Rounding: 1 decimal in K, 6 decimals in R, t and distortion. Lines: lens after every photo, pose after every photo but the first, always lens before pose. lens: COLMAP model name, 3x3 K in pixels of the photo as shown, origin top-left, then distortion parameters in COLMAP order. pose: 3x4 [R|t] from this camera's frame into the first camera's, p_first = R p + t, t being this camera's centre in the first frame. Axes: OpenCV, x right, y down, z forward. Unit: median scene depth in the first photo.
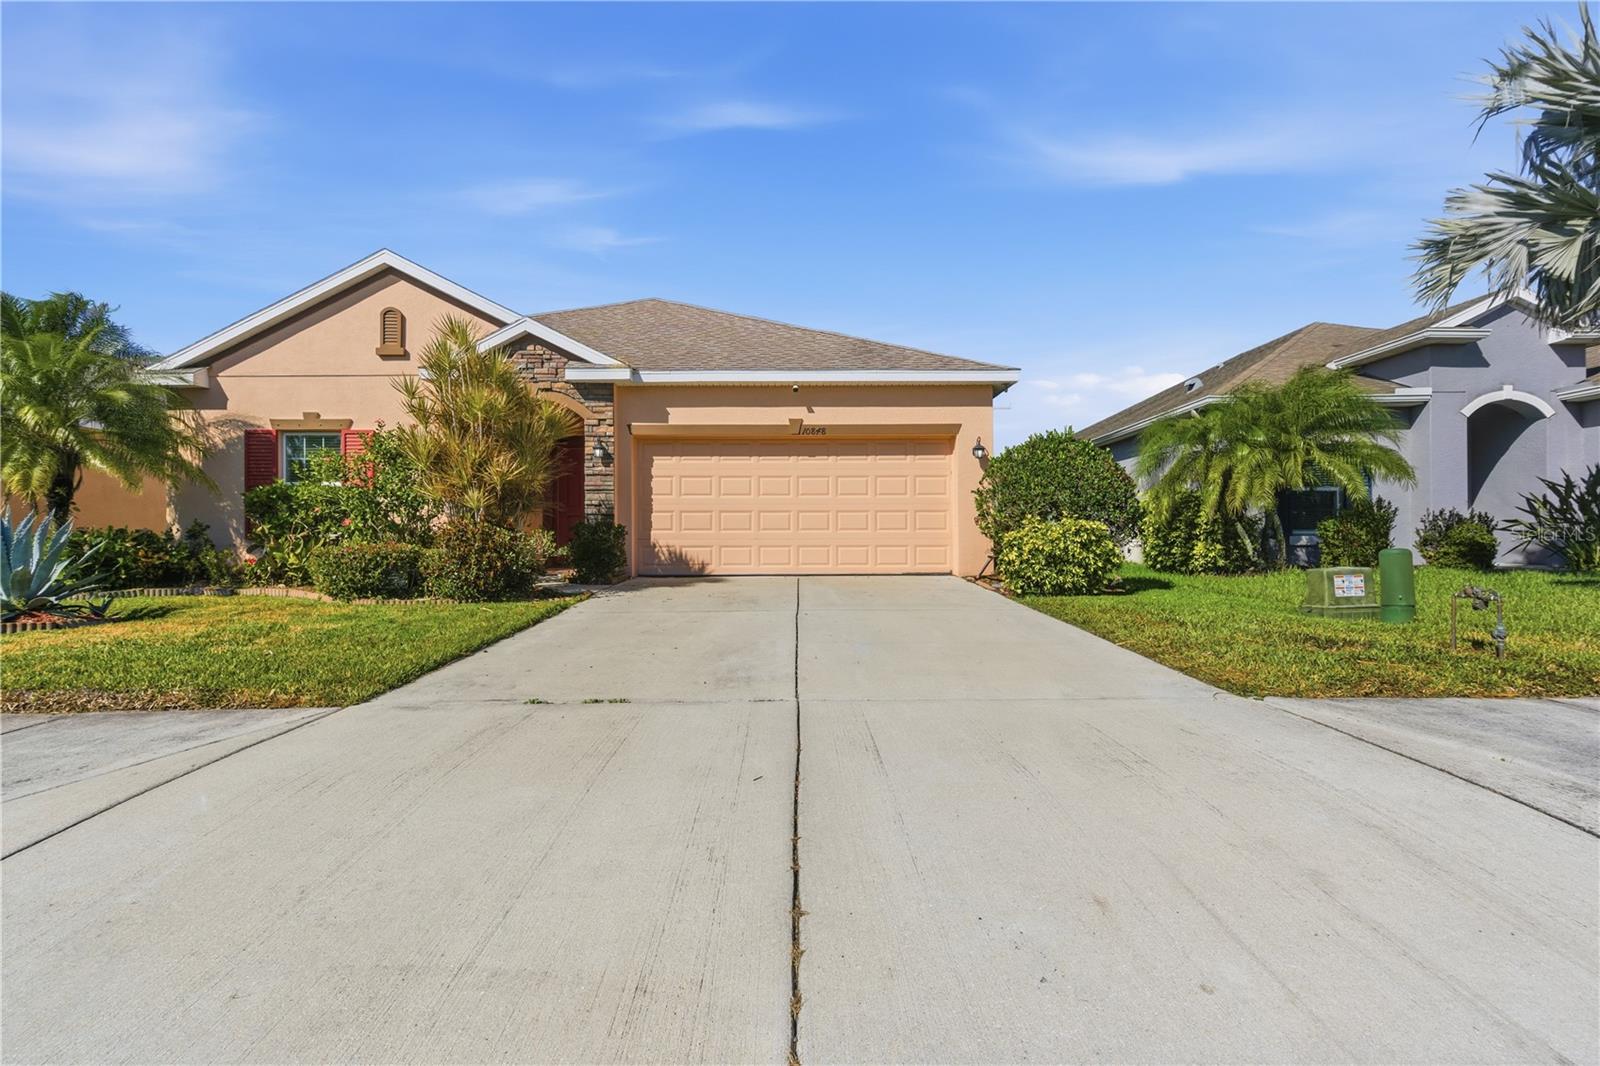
lens RADIAL K [[728.2, 0, 798.2], [0, 728.2, 532.0], [0, 0, 1]] dist [0.003487, -0.003260]
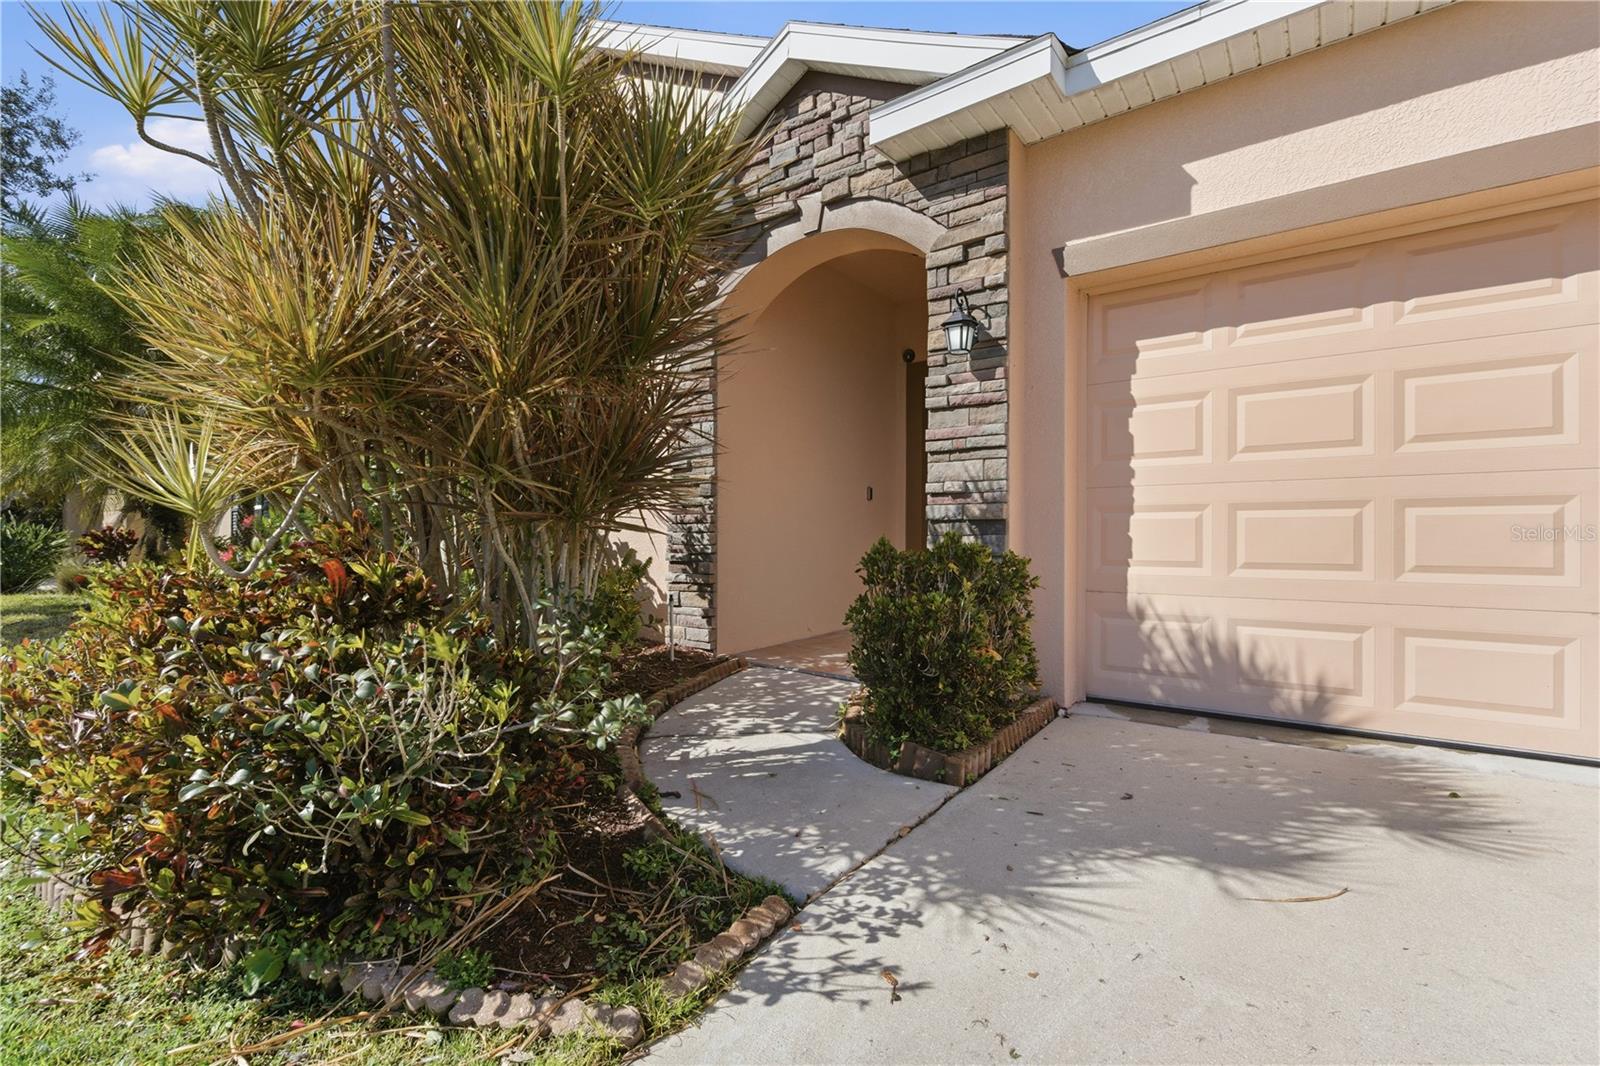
lens RADIAL K [[728.2, 0, 805.7], [0, 728.2, 540.6], [0, 0, 1]] dist [0.003487, -0.003260]
pose [[0.792394, 0.006003, -0.609981, -0.121453], [0.005109, 0.999851, 0.016477, -0.020411], [0.609989, -0.016173, 0.792245, 0.675354]]
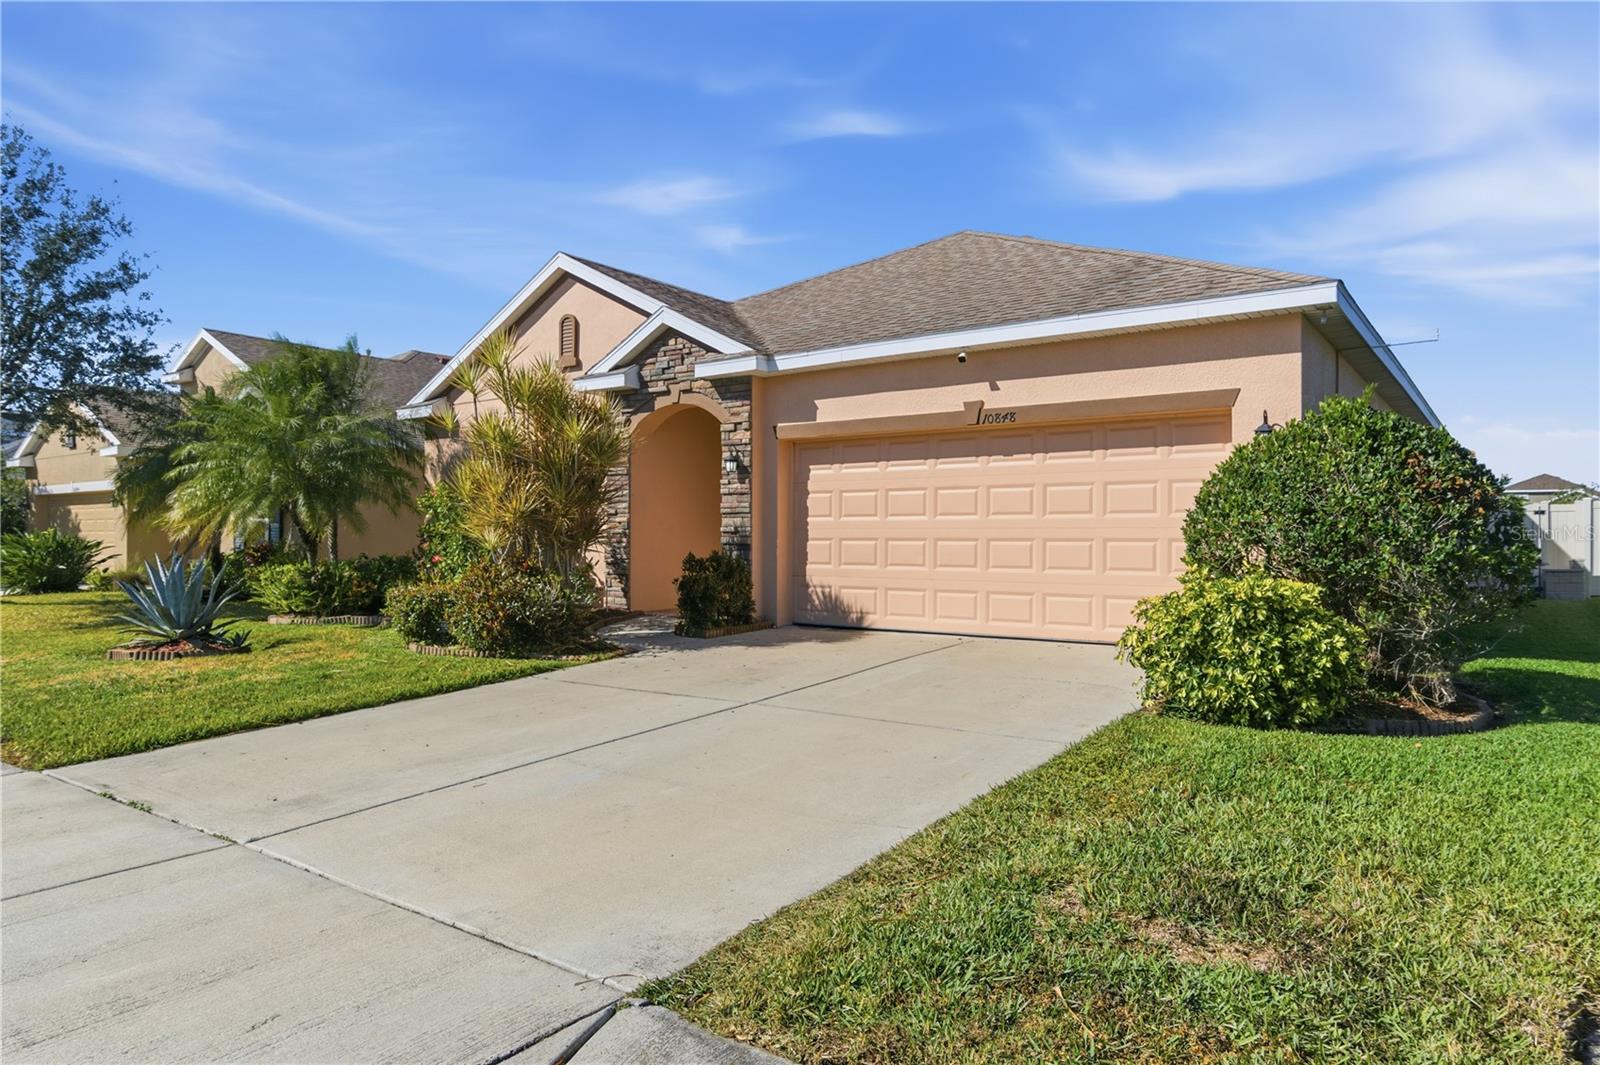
lens RADIAL K [[1015.3, 0, 794.8], [0, 1015.3, 516.9], [0, 0, 1]] dist [-0.001400, 0.000276]
pose [[0.791127, -0.007813, -0.611602, 0.444636], [0.004437, 0.999965, -0.007034, -0.045383], [0.611636, 0.002852, 0.791134, 0.171986]]
